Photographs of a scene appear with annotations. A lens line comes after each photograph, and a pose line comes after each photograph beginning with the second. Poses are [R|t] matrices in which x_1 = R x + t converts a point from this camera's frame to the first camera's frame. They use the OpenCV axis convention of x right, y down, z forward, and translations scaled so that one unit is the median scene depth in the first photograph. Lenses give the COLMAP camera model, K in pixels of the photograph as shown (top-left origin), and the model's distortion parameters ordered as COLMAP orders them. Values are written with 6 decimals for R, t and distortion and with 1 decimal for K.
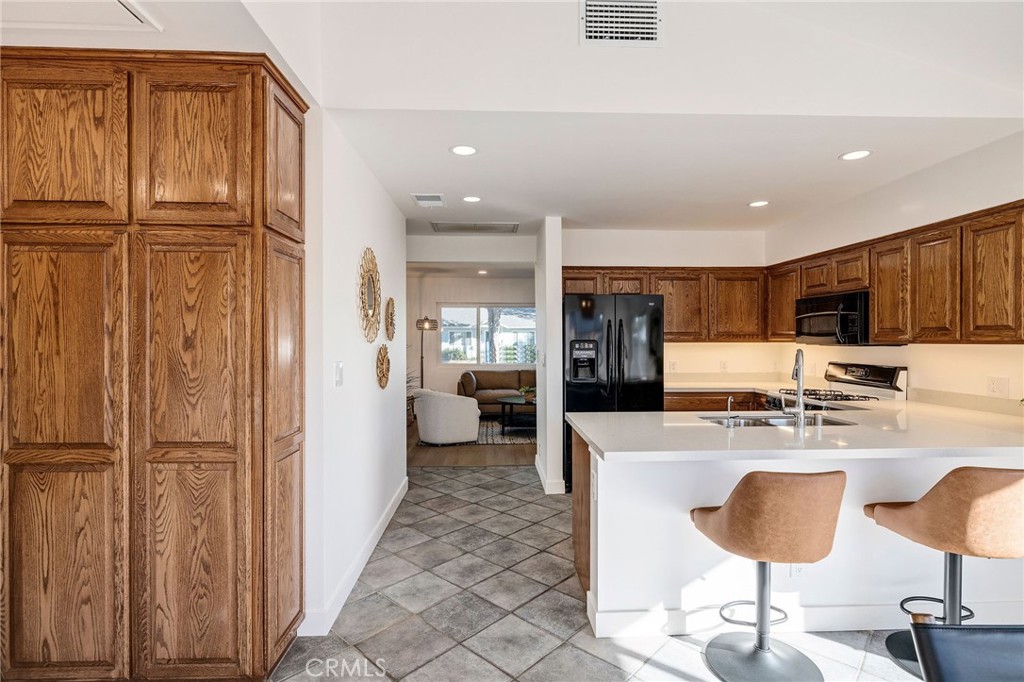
lens RADIAL K [[495.3, 0, 509.6], [0, 495.3, 343.9], [0, 0, 1]] dist [-0.007211, 0.003777]
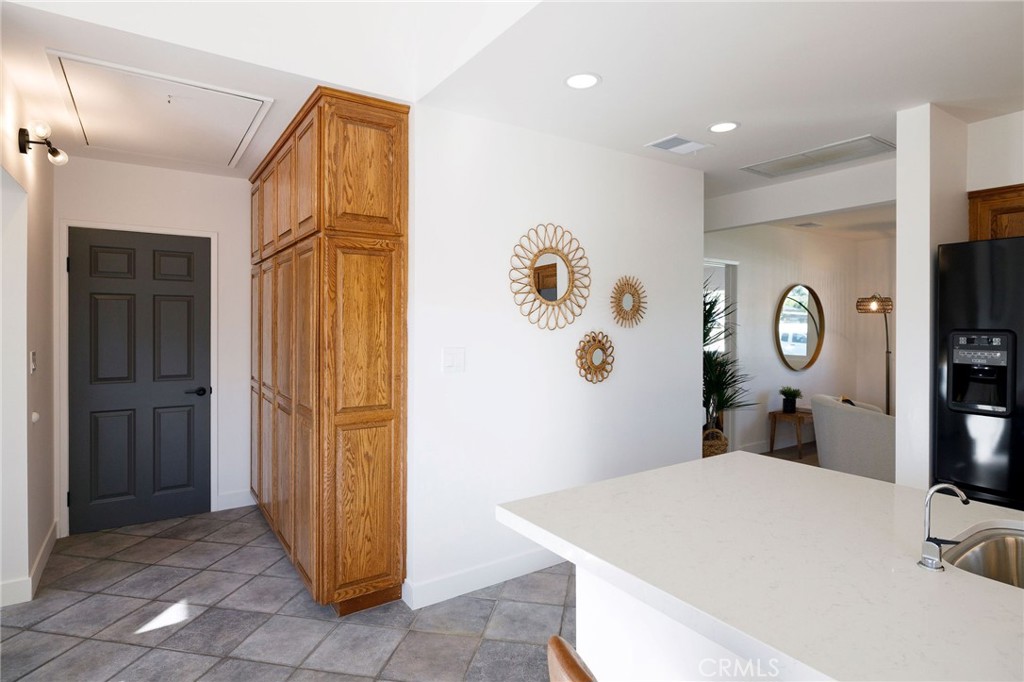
lens RADIAL K [[544.3, 0, 513.6], [0, 544.3, 328.2], [0, 0, 1]] dist [0.002249, -0.000289]
pose [[0.536127, 0.009857, -0.844080, 0.369371], [-0.012826, 0.999912, 0.003530, -0.004894], [0.844040, 0.008934, 0.536206, 0.295031]]
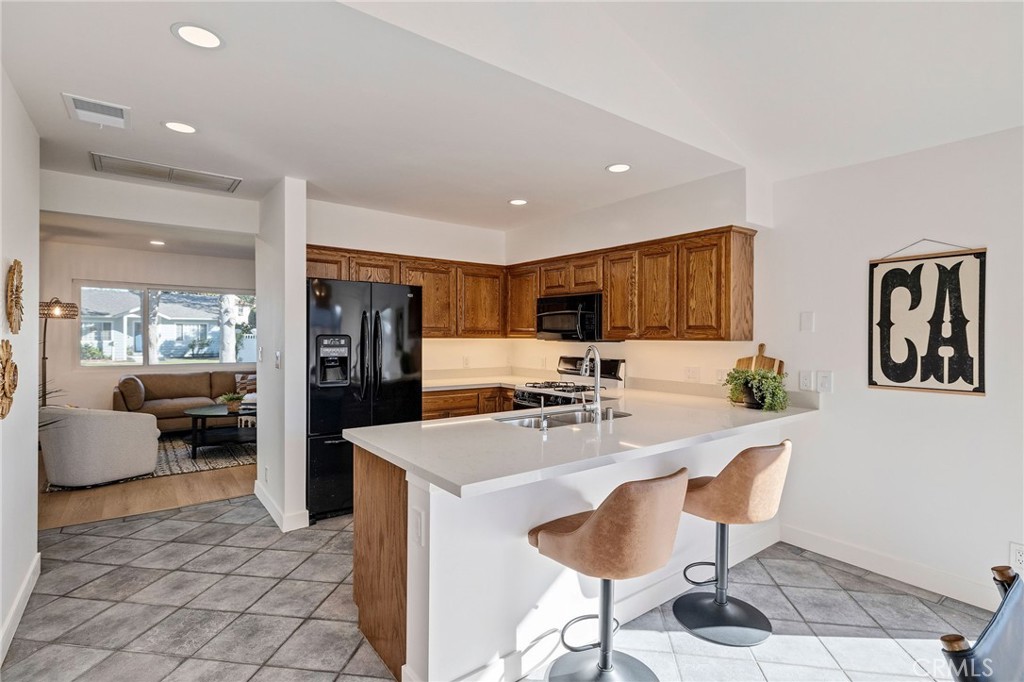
lens RADIAL K [[495.3, 0, 509.5], [0, 495.3, 336.4], [0, 0, 1]] dist [-0.007211, 0.003777]
pose [[0.819845, 0.005648, 0.572557, -0.081903], [-0.002672, 0.999978, -0.006037, -0.000892], [-0.572579, 0.003419, 0.819842, 0.159847]]
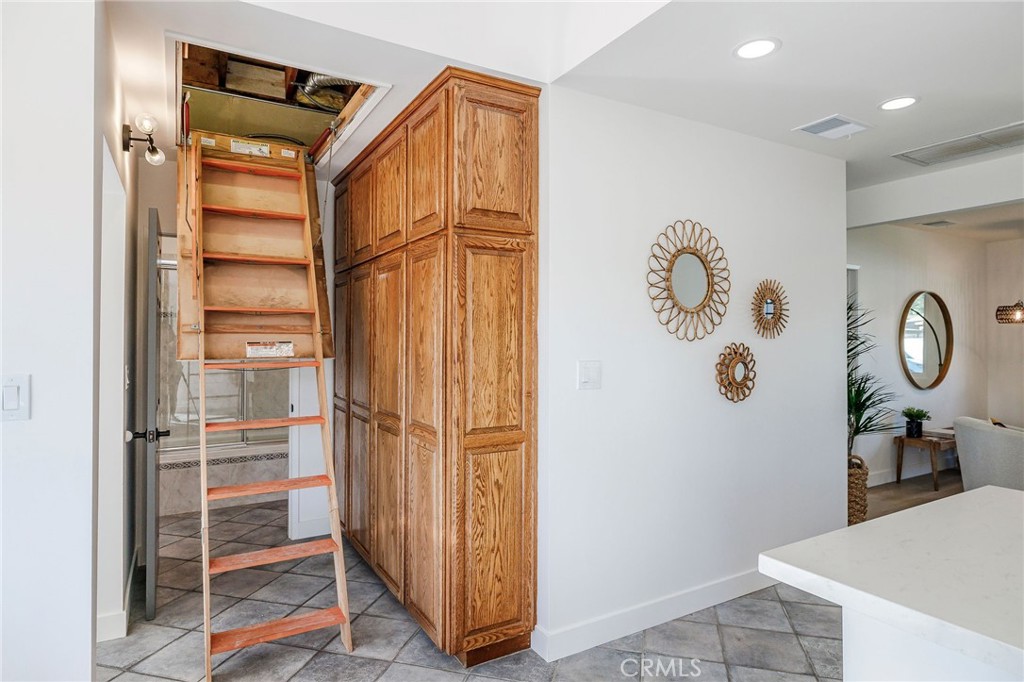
lens RADIAL K [[576.5, 0, 520.9], [0, 576.5, 334.5], [0, 0, 1]] dist [0.001202, -0.000079]
pose [[0.482098, -0.005880, -0.876097, 0.280103], [-0.010424, 0.999868, -0.012447, 0.002003], [0.876055, 0.015133, 0.481973, 0.231463]]
